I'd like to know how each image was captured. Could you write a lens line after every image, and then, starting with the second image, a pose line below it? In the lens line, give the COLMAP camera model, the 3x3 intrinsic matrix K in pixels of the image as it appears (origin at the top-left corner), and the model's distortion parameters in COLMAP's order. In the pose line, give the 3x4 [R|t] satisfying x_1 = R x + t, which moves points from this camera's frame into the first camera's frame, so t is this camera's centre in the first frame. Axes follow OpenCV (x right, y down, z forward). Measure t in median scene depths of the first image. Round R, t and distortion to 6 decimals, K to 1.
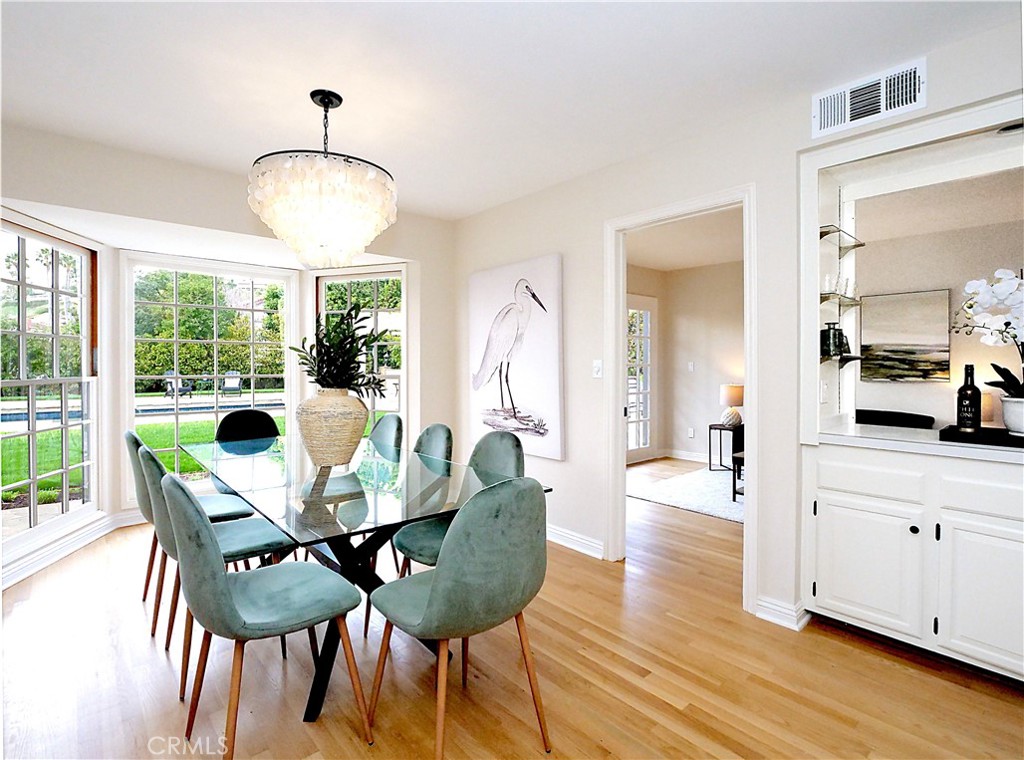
lens RADIAL K [[507.4, 0, 510.0], [0, 507.4, 362.1], [0, 0, 1]] dist [0.000766, 0.000018]
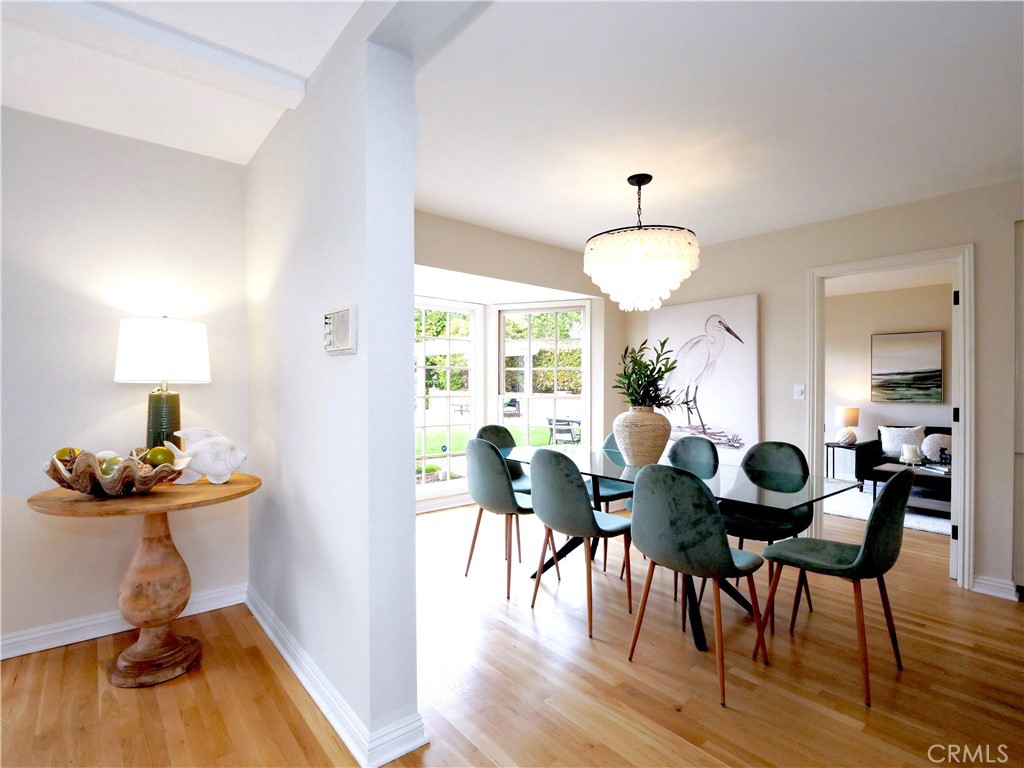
lens RADIAL K [[506.6, 0, 502.3], [0, 506.6, 384.5], [0, 0, 1]] dist [-0.004768, -0.000728]
pose [[0.999545, 0.003120, -0.030005, -0.417792], [-0.003078, 0.999994, 0.001466, -0.003308], [0.030010, -0.001373, 0.999549, -0.174370]]
